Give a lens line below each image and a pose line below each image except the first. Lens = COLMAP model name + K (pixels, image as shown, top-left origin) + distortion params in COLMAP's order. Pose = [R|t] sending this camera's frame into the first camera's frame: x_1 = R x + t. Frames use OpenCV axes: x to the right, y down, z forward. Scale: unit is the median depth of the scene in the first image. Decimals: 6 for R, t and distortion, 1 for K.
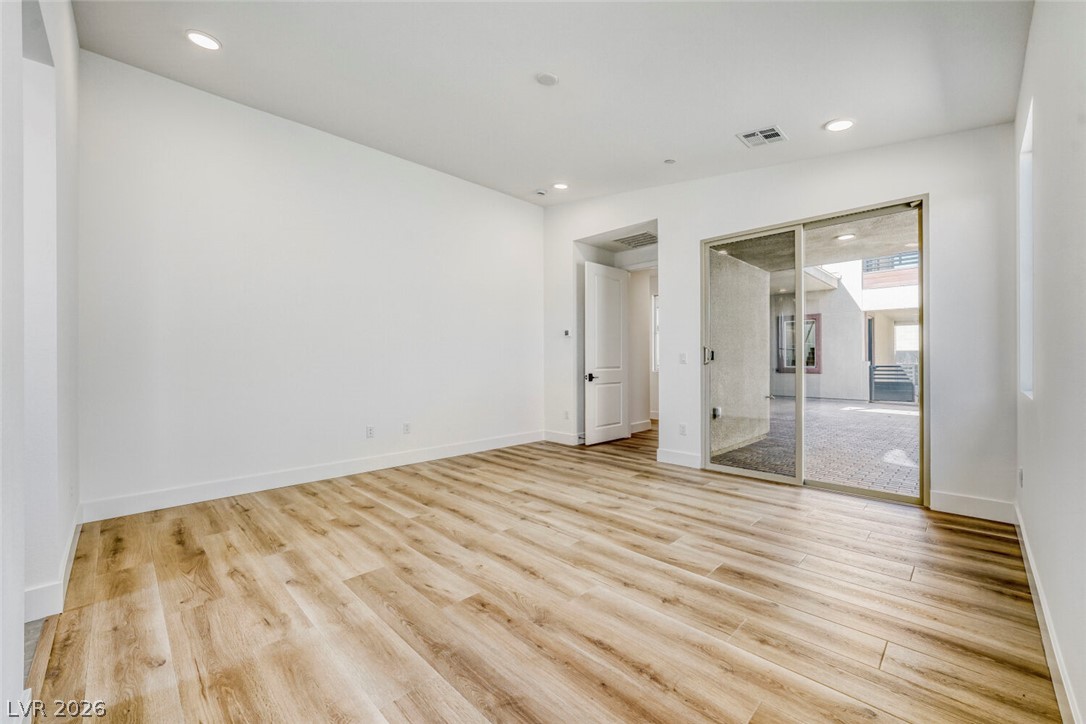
lens RADIAL K [[434.2, 0, 535.4], [0, 434.2, 362.9], [0, 0, 1]] dist [-0.002005, 0.000173]
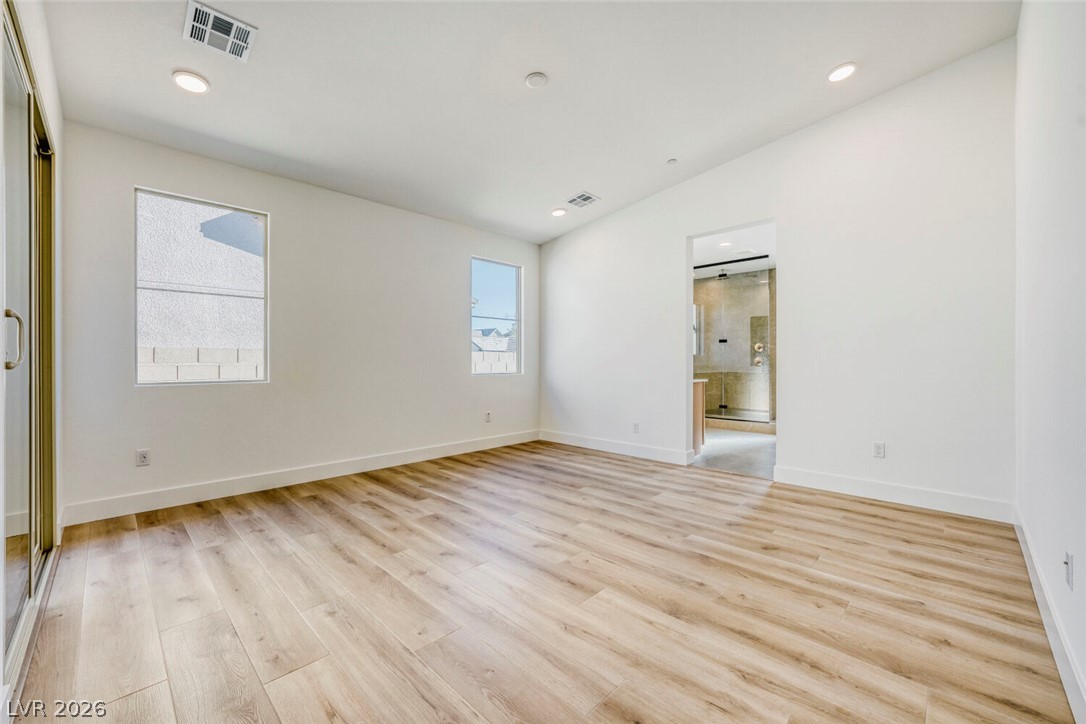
lens RADIAL K [[434.2, 0, 535.4], [0, 434.2, 362.9], [0, 0, 1]] dist [-0.002005, 0.000173]
pose [[-0.999903, 0.004396, -0.013220, 0.042716], [0.004256, 0.999935, 0.010618, -0.006580], [0.013266, 0.010560, -0.999856, 1.898857]]
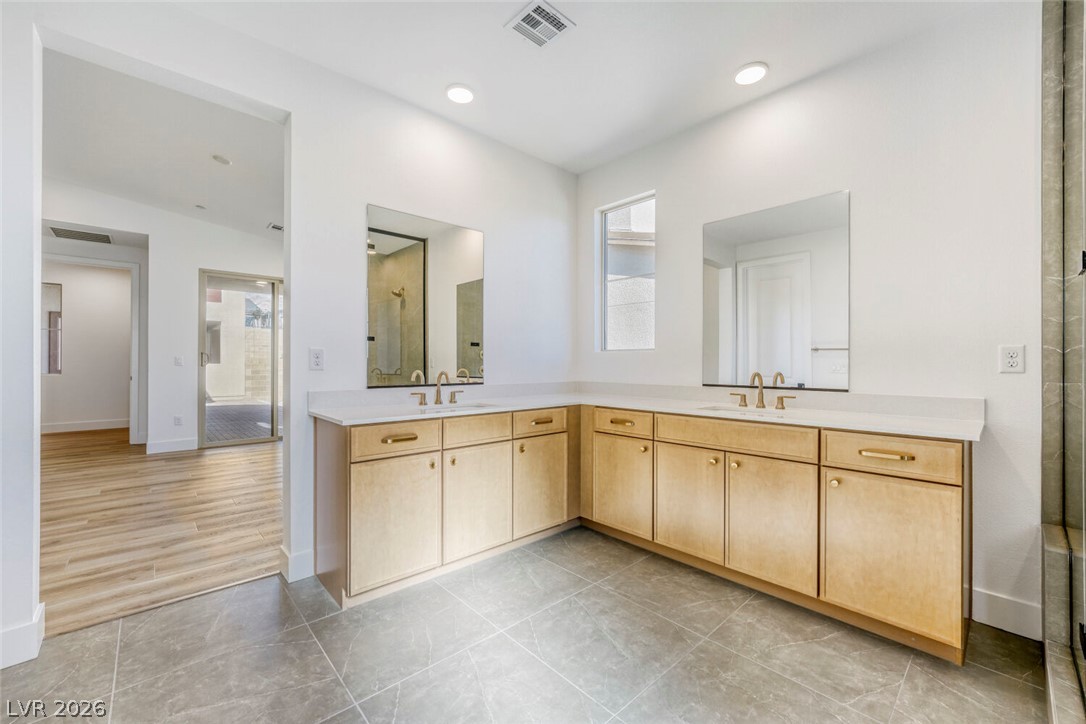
lens RADIAL K [[434.2, 0, 535.4], [0, 434.2, 362.9], [0, 0, 1]] dist [-0.002005, 0.000173]
pose [[0.038713, 0.002613, 0.999247, -1.236258], [0.001213, 0.999996, -0.002662, -0.000051], [-0.999250, 0.001315, 0.038710, -0.050536]]
